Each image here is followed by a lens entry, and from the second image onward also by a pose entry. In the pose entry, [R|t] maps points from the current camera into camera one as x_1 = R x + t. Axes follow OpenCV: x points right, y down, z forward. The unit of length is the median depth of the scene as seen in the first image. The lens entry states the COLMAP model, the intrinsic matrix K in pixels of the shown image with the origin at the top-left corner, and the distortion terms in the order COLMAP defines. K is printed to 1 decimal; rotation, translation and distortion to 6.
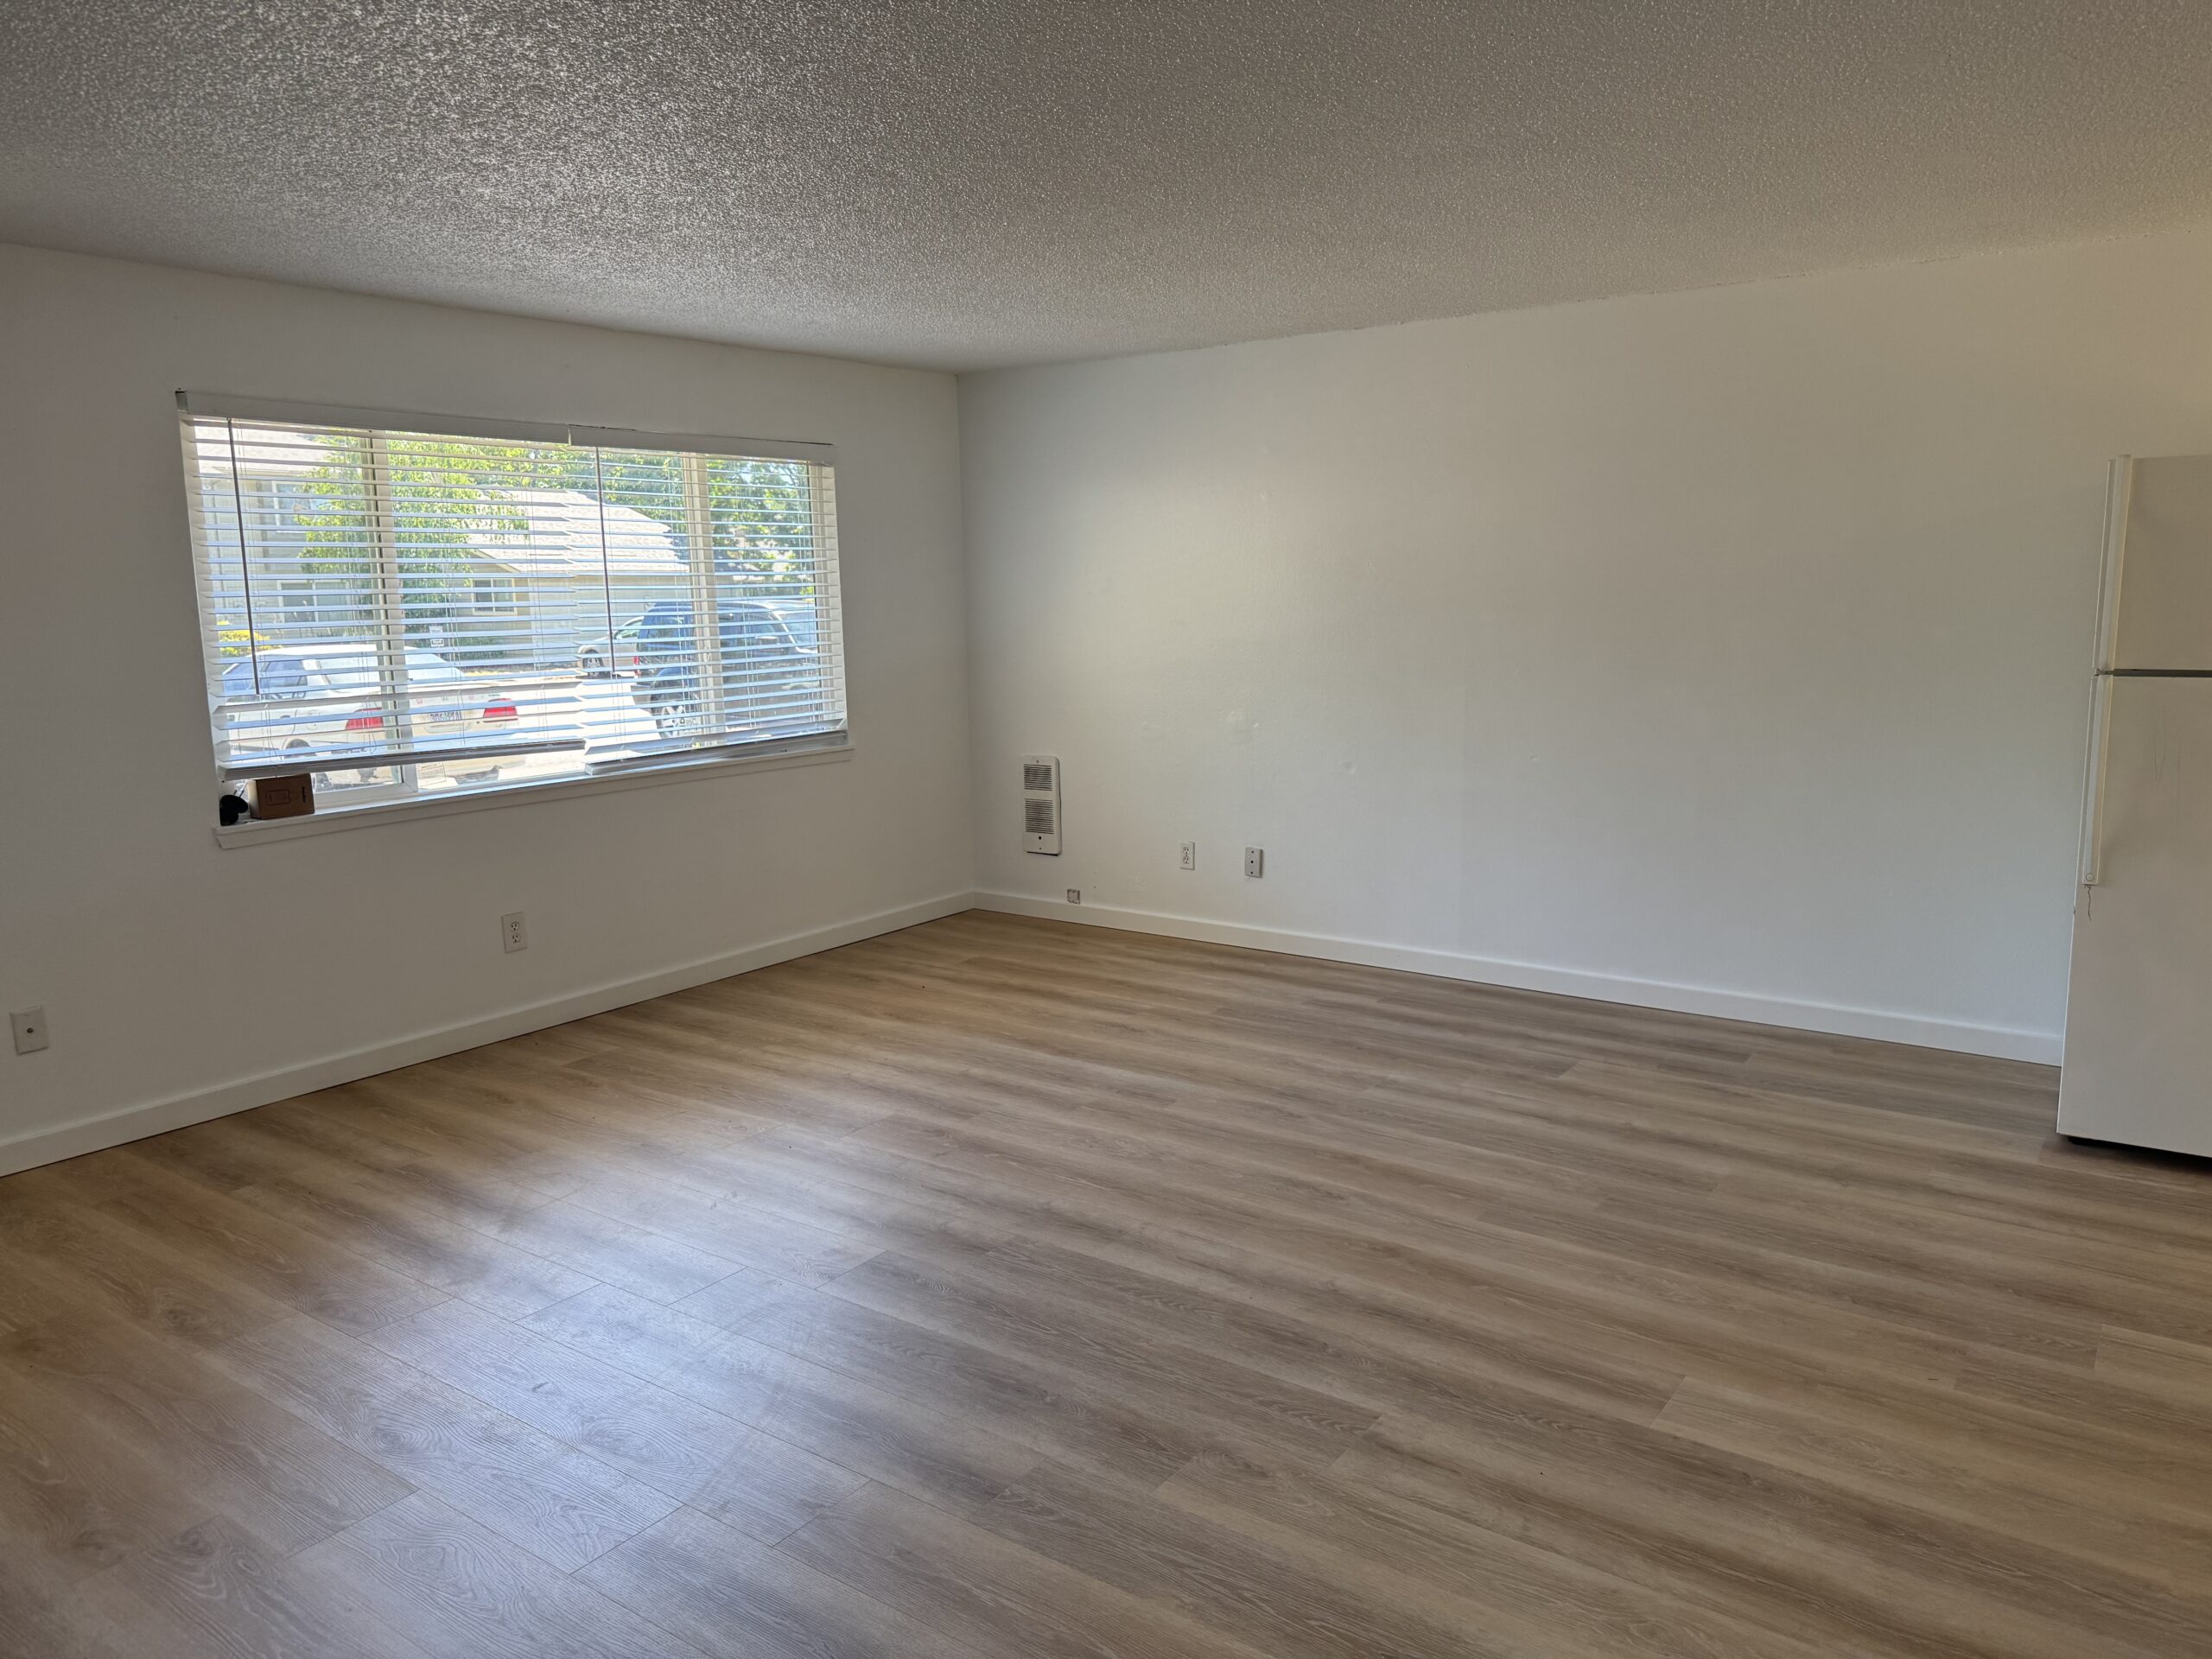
lens RADIAL K [[1542.7, 0, 1098.3], [0, 1542.7, 811.2], [0, 0, 1]] dist [0.072661, -0.081226]
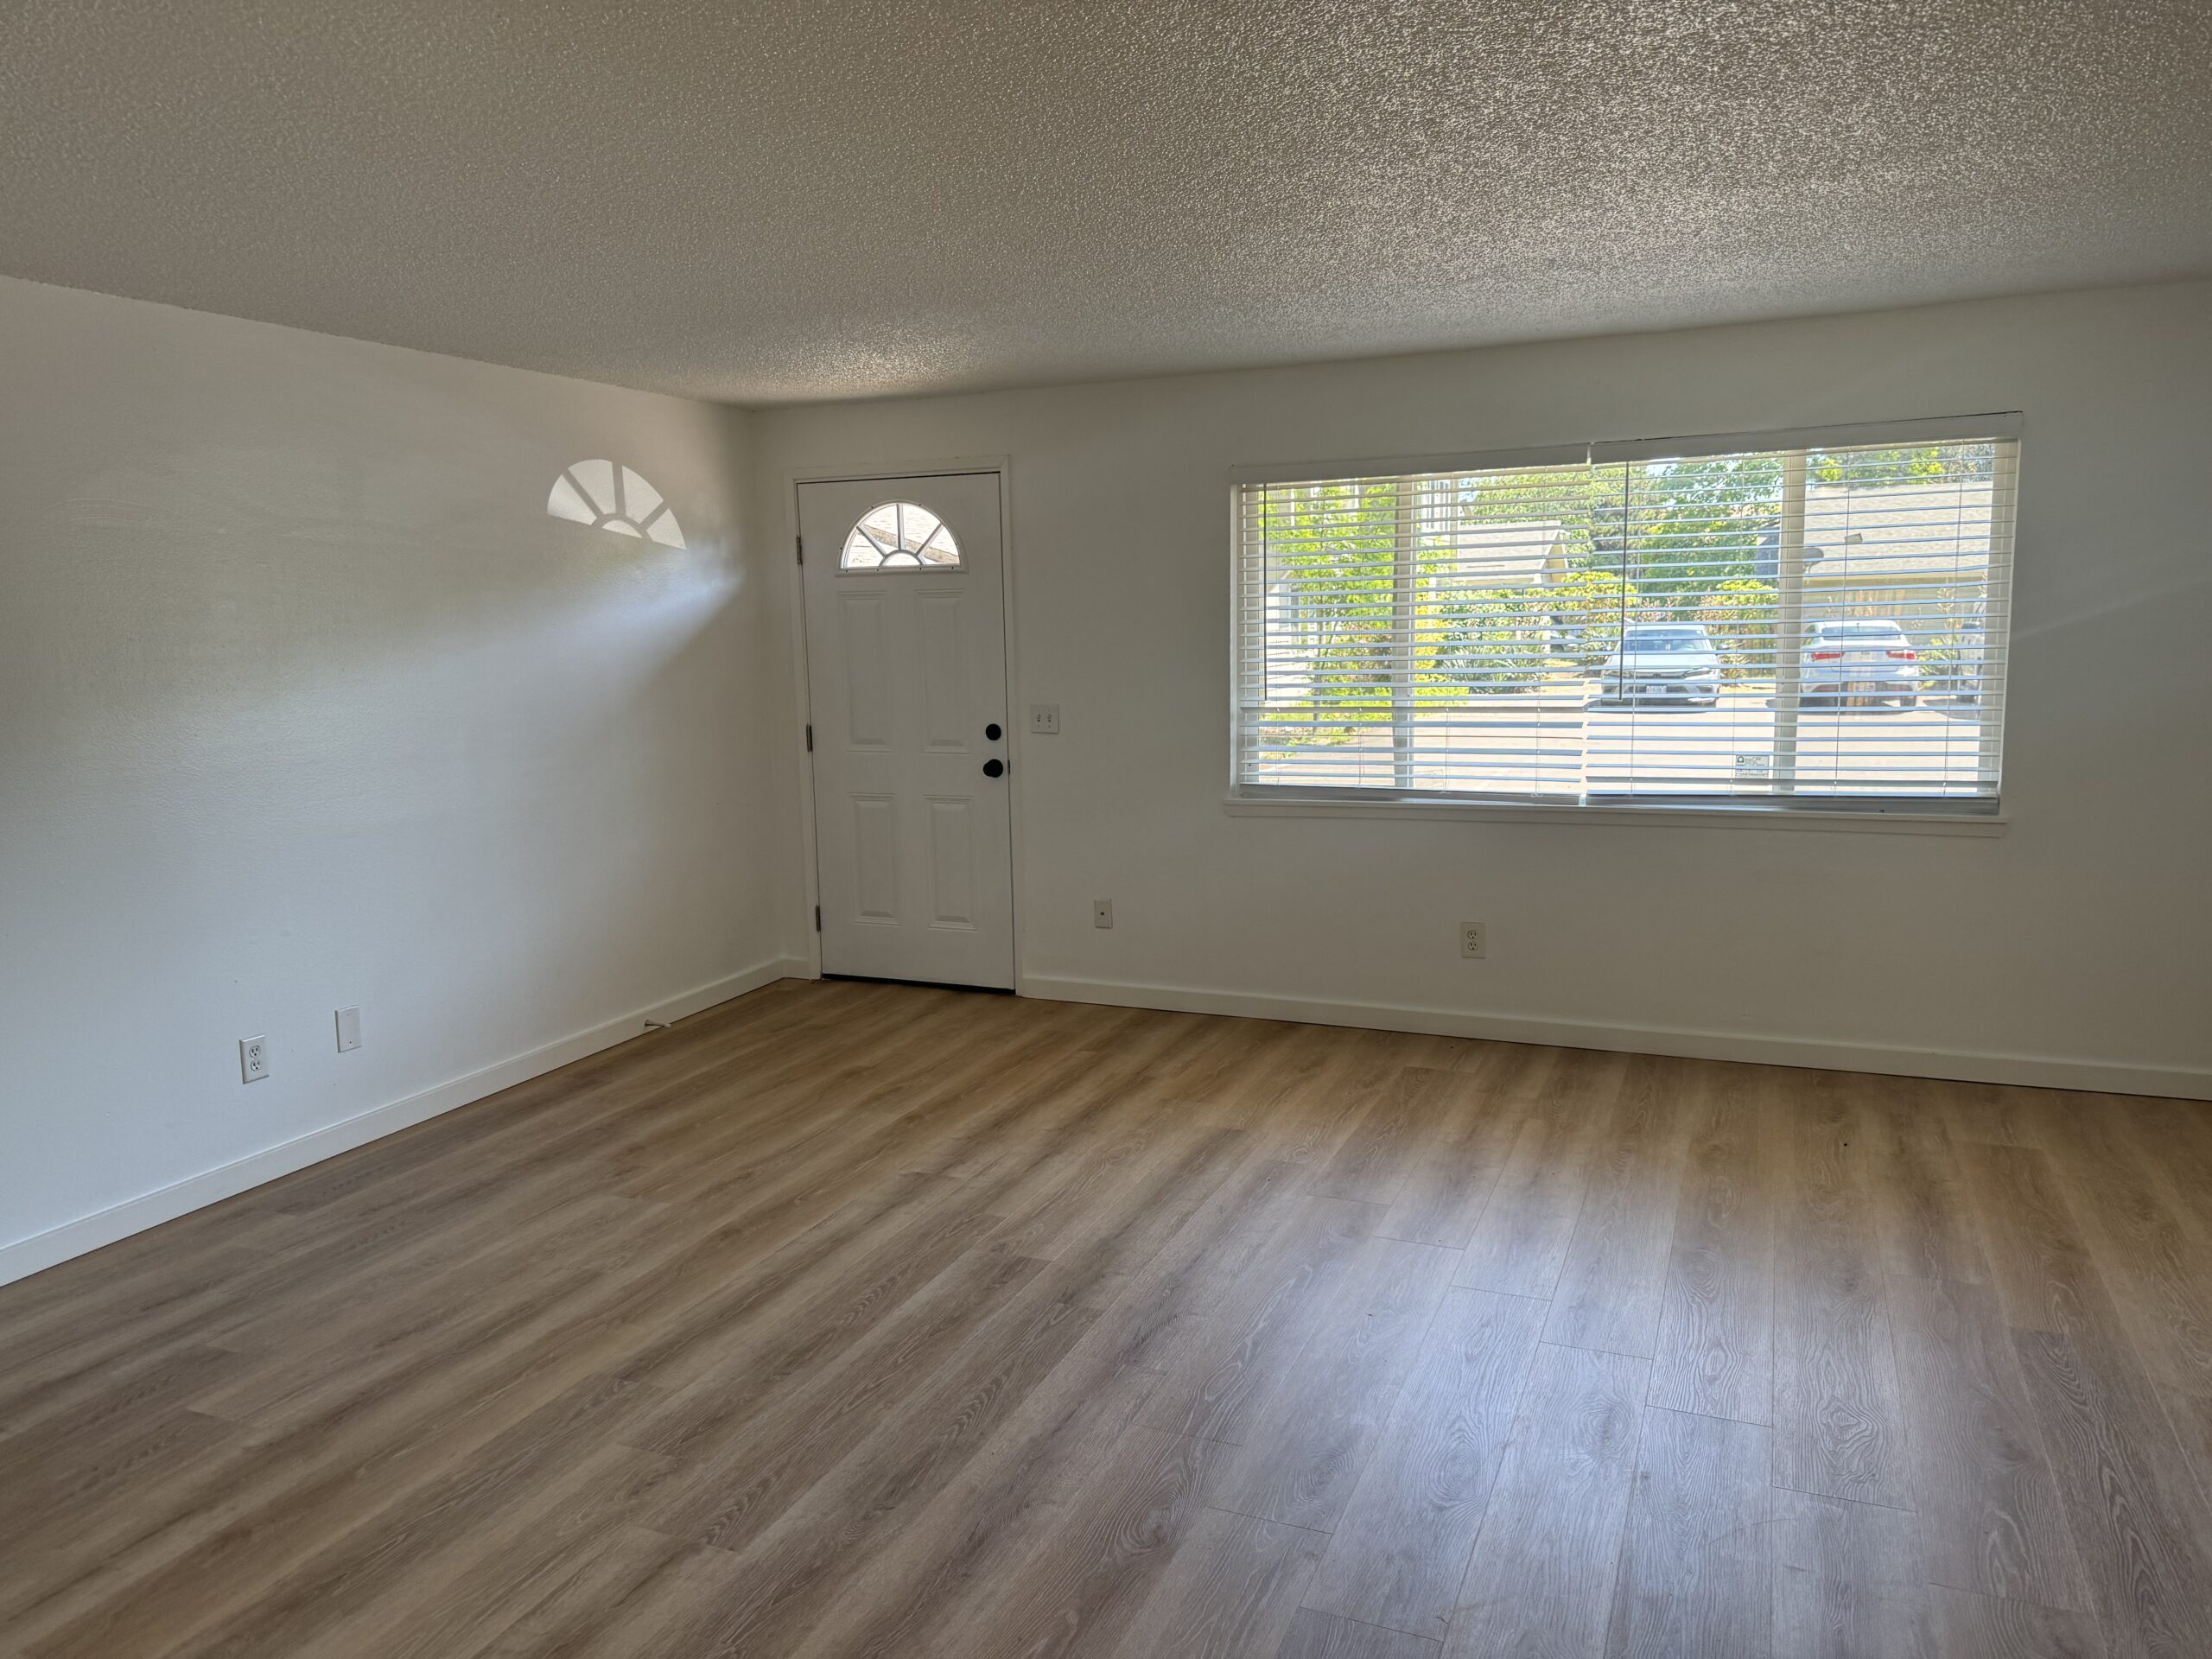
lens RADIAL K [[1542.7, 0, 1110.2], [0, 1542.7, 822.0], [0, 0, 1]] dist [0.072661, -0.081226]
pose [[0.219898, 0.145395, -0.964627, 0.740281], [-0.122045, 0.985162, 0.120668, -0.126571], [0.967858, 0.091194, 0.234379, 0.663377]]
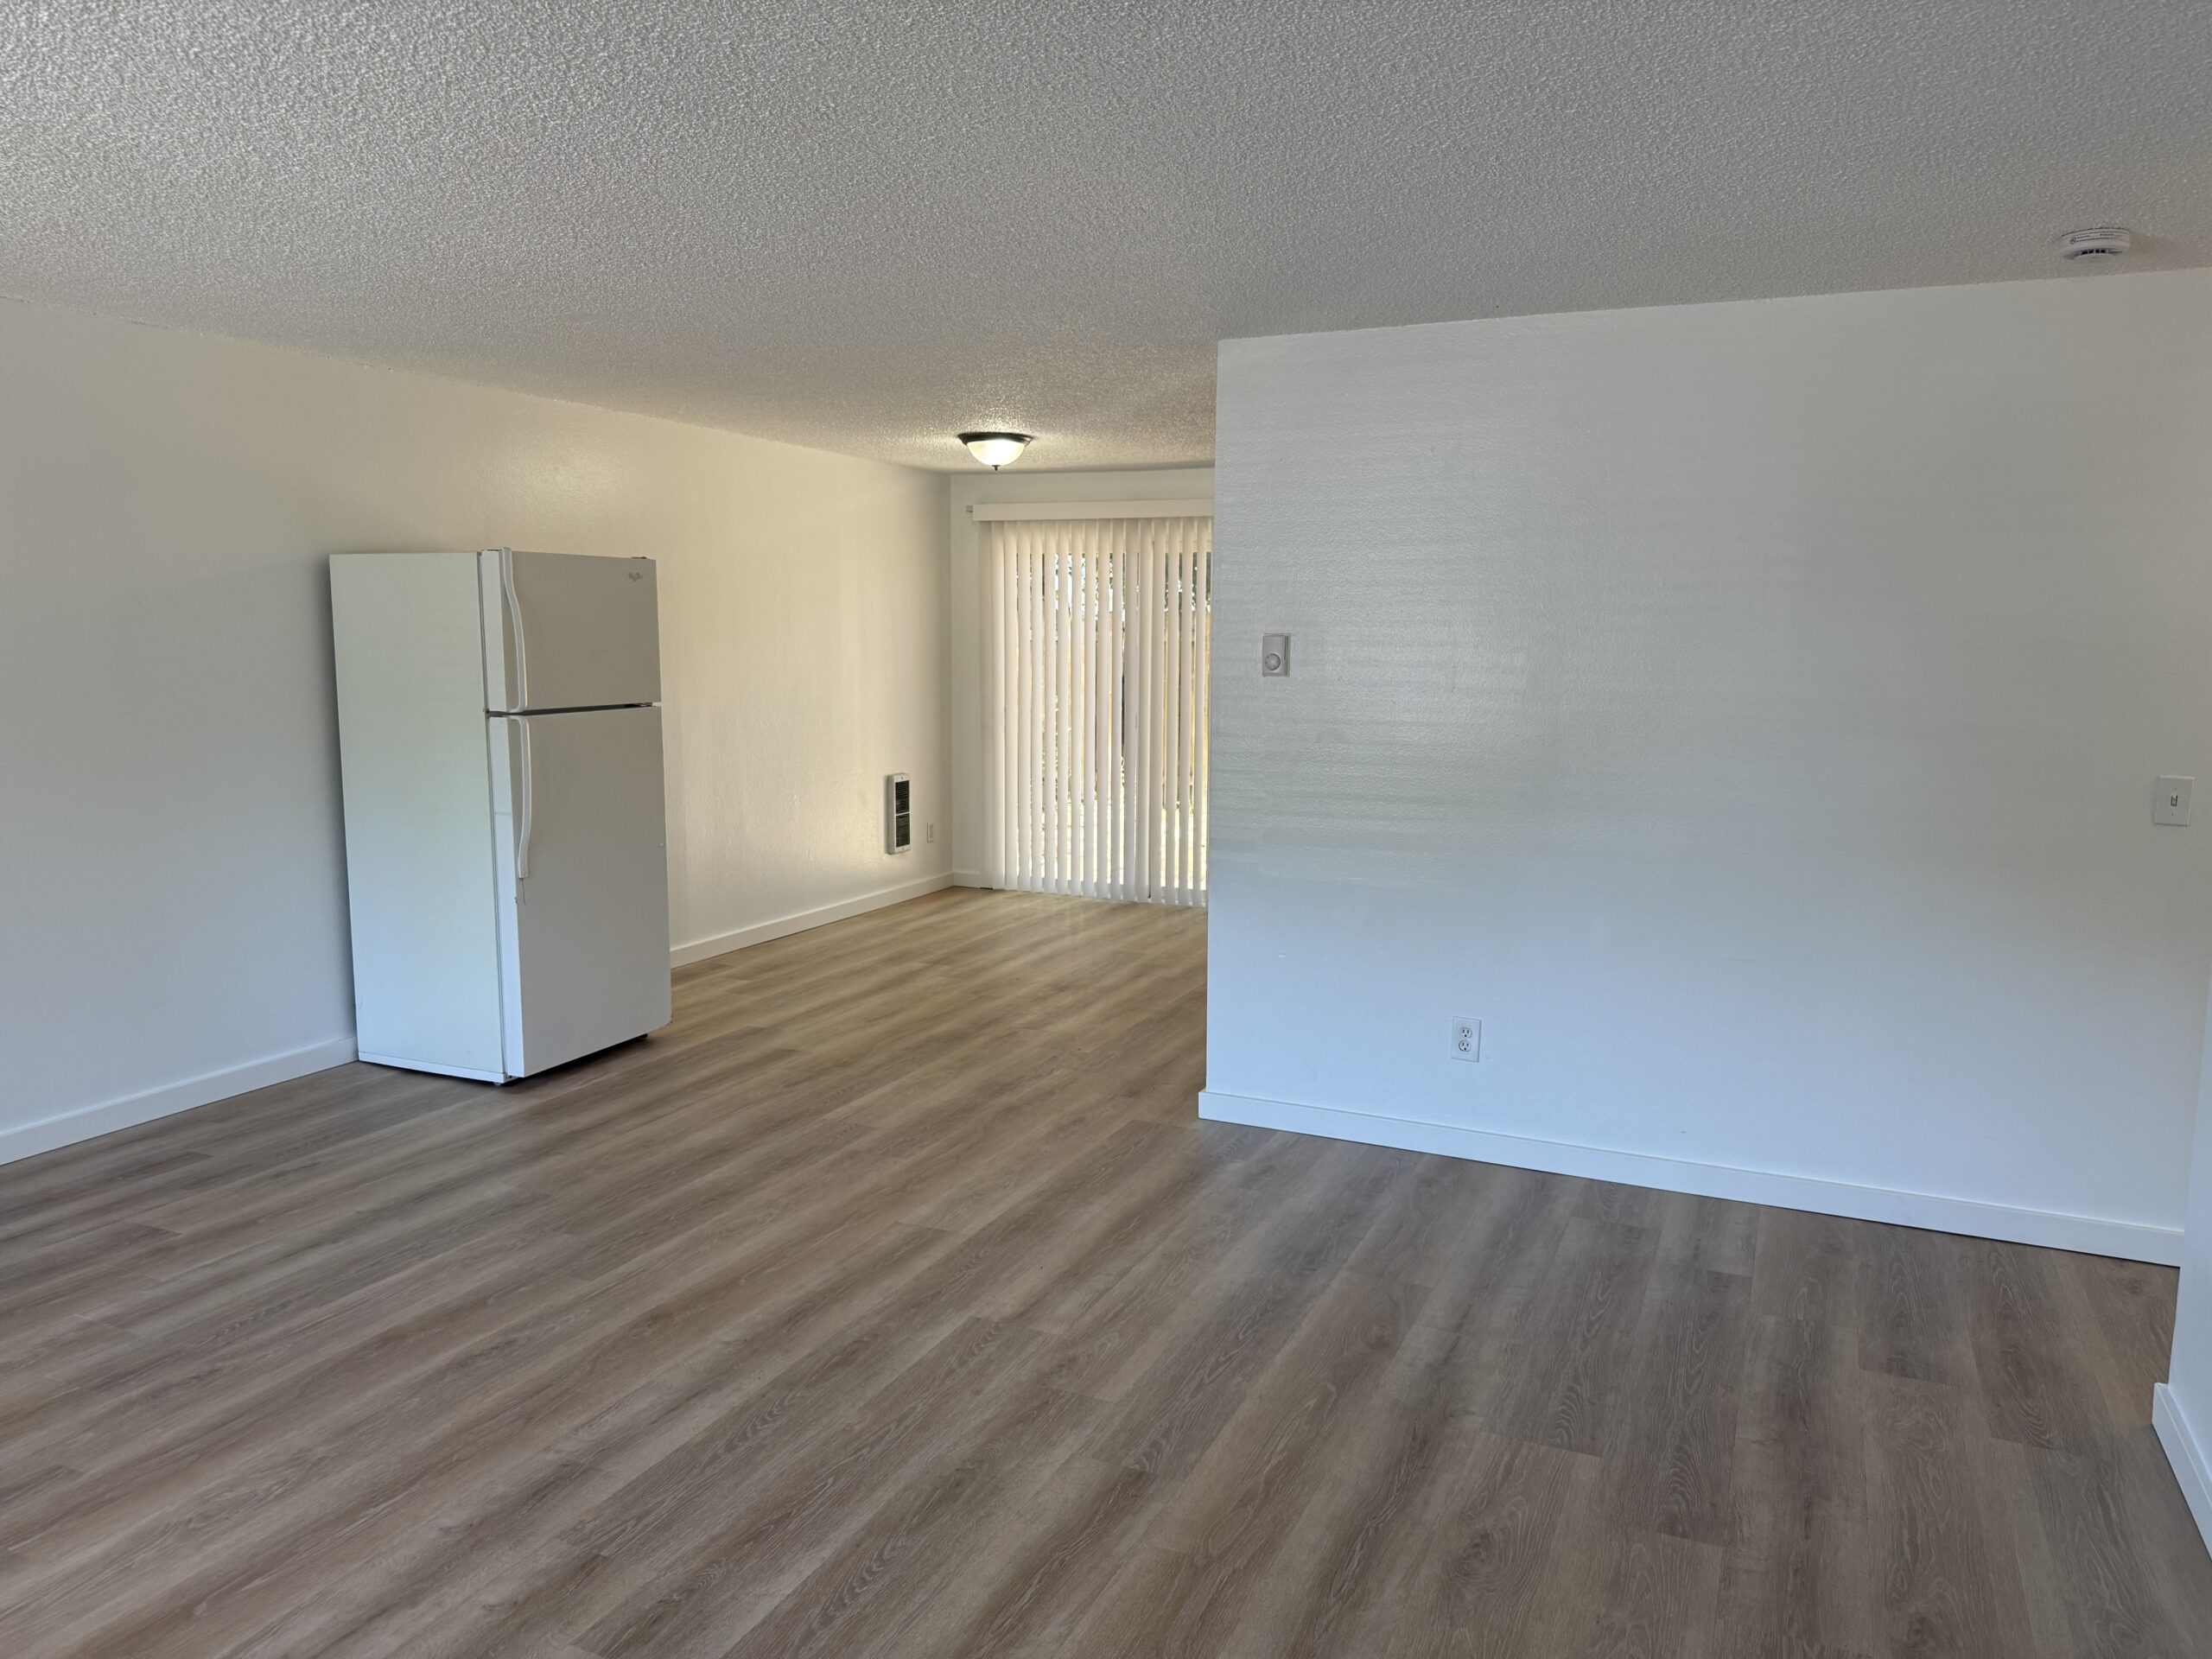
lens RADIAL K [[1542.7, 0, 1111.9], [0, 1542.7, 832.8], [0, 0, 1]] dist [0.072661, -0.081226]
pose [[-0.196677, -0.118719, 0.973254, -0.690682], [0.139247, 0.979198, 0.147583, -0.109280], [-0.970530, 0.164549, -0.176055, 0.725935]]
